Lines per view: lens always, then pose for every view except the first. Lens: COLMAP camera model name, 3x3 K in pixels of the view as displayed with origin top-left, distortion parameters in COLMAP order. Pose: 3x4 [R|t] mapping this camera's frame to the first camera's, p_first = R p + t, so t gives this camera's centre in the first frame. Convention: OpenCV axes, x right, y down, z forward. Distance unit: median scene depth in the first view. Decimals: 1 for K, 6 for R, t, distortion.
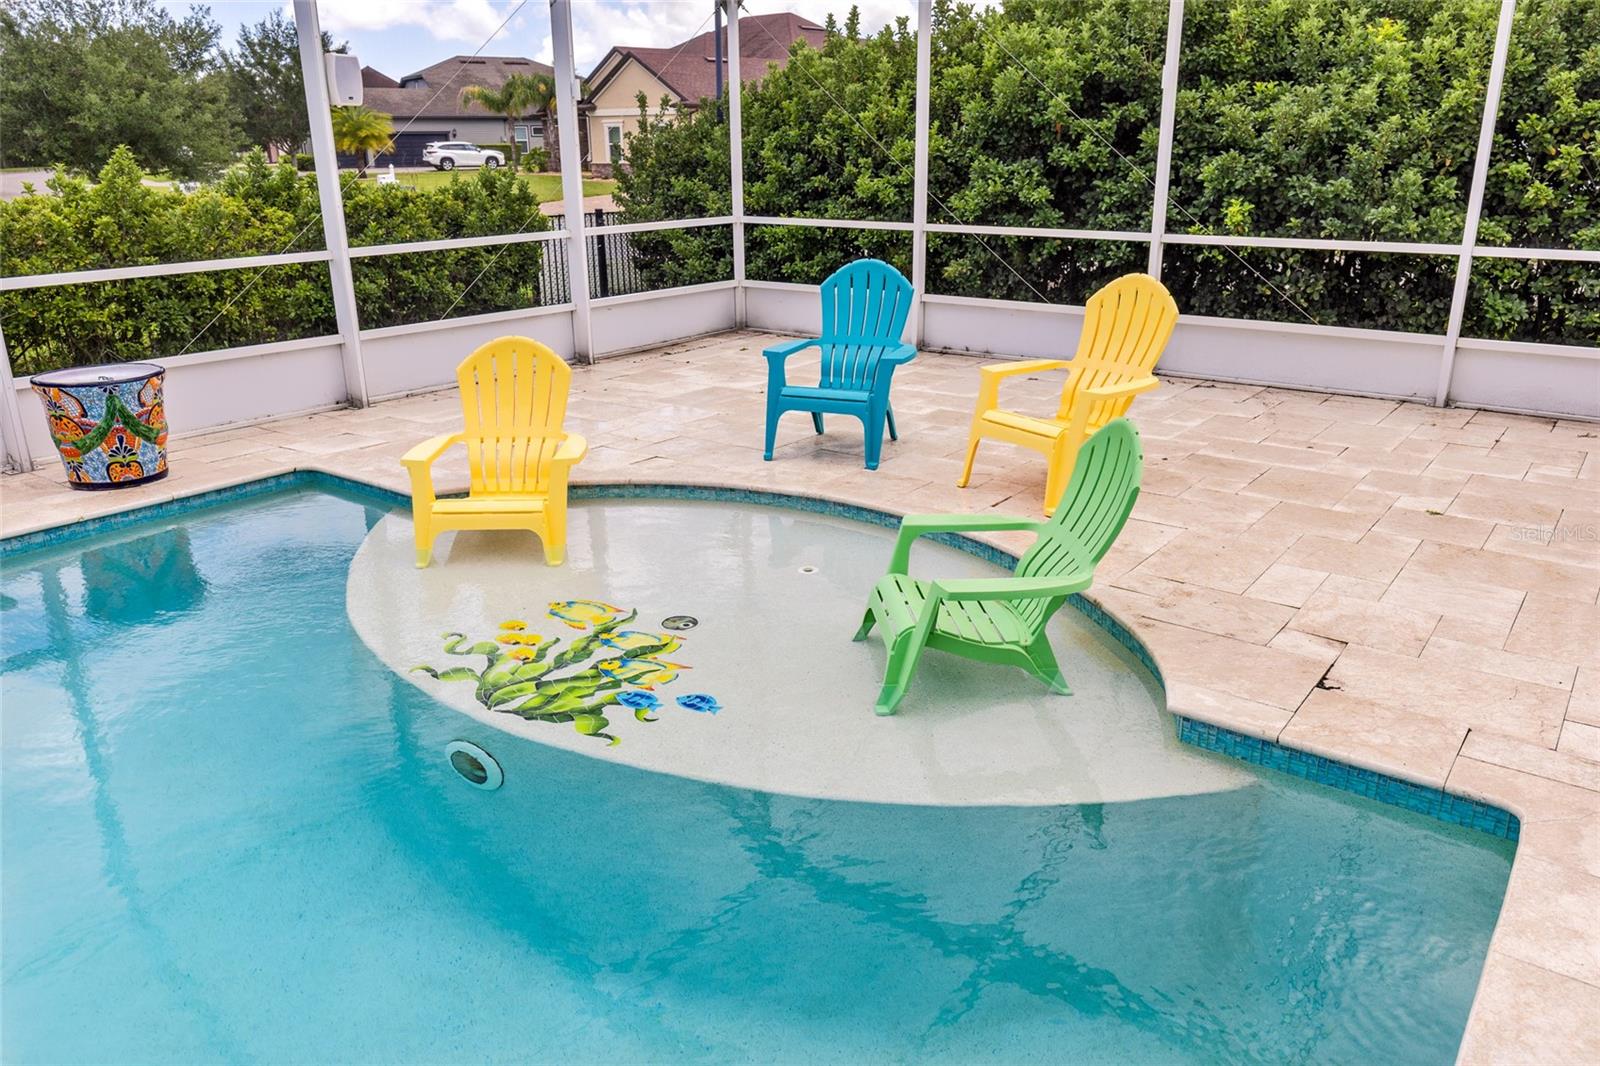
lens RADIAL K [[1163.8, 0, 812.1], [0, 1163.8, 555.4], [0, 0, 1]] dist [-0.000401, -0.002945]
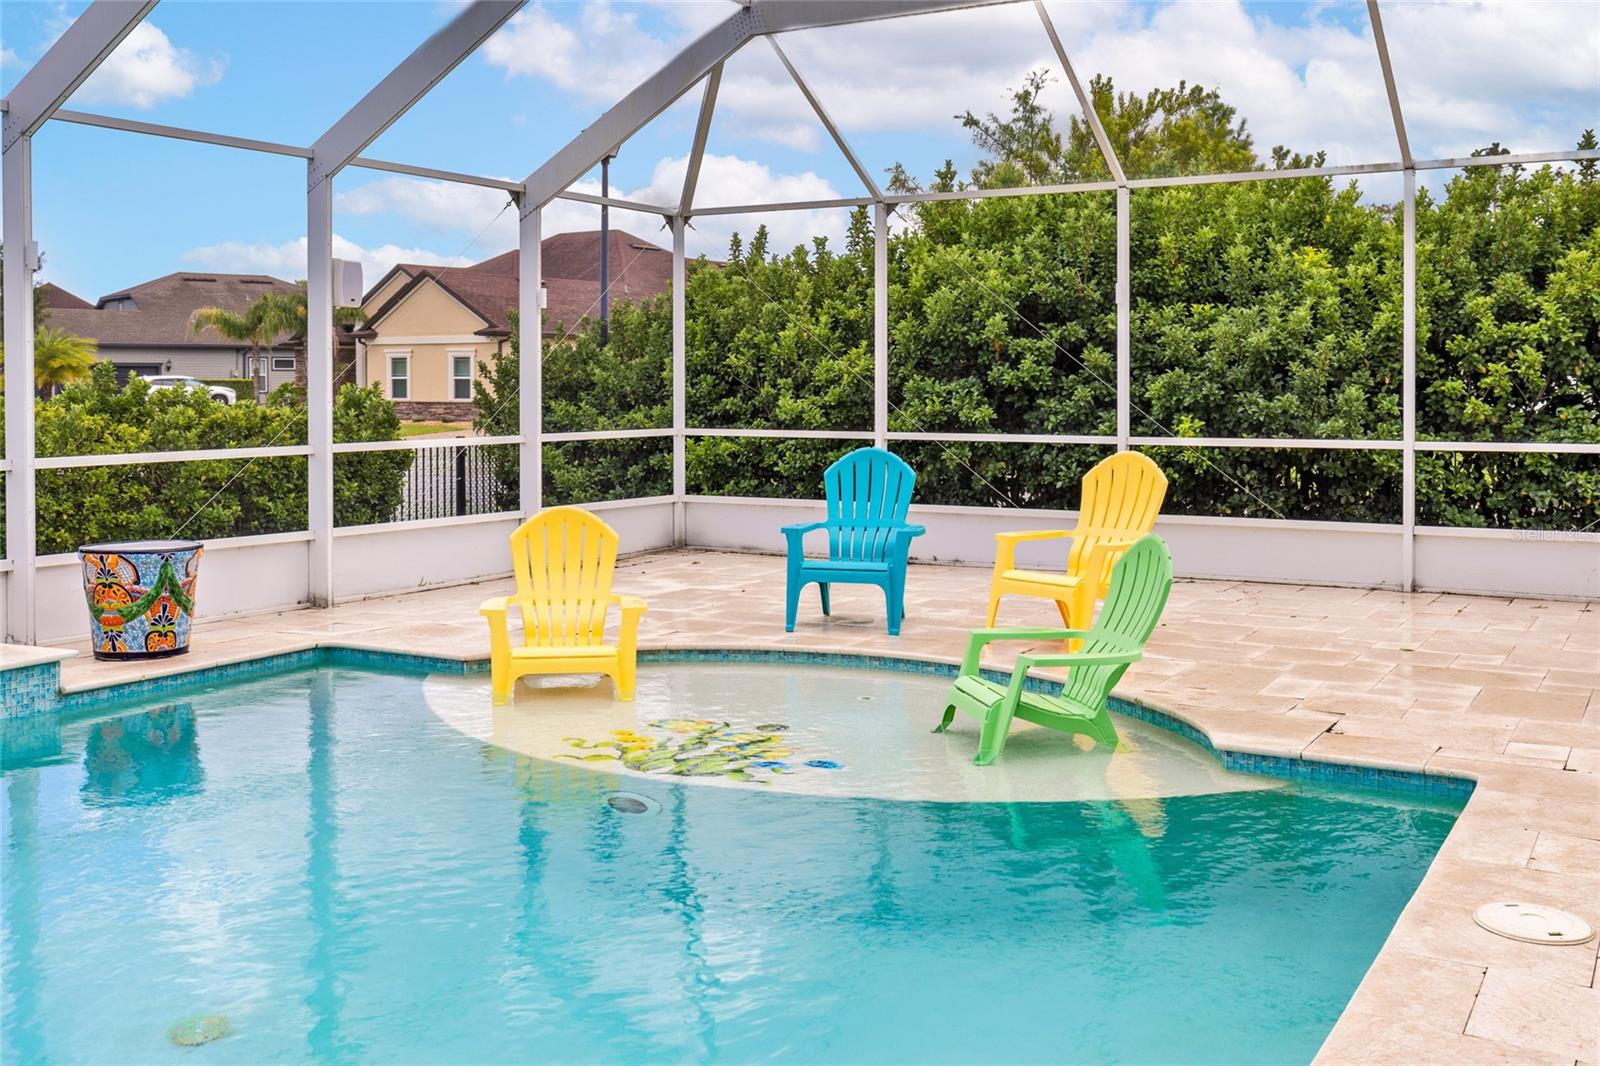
lens RADIAL K [[1604.3, 0, 829.7], [0, 1604.3, 429.7], [0, 0, 1]] dist [0.005384, 0.000000]
pose [[0.991156, 0.002395, 0.132681, -0.112790], [0.038687, 0.951192, -0.306166, 0.107957], [-0.126938, 0.308592, 0.942687, -0.230001]]
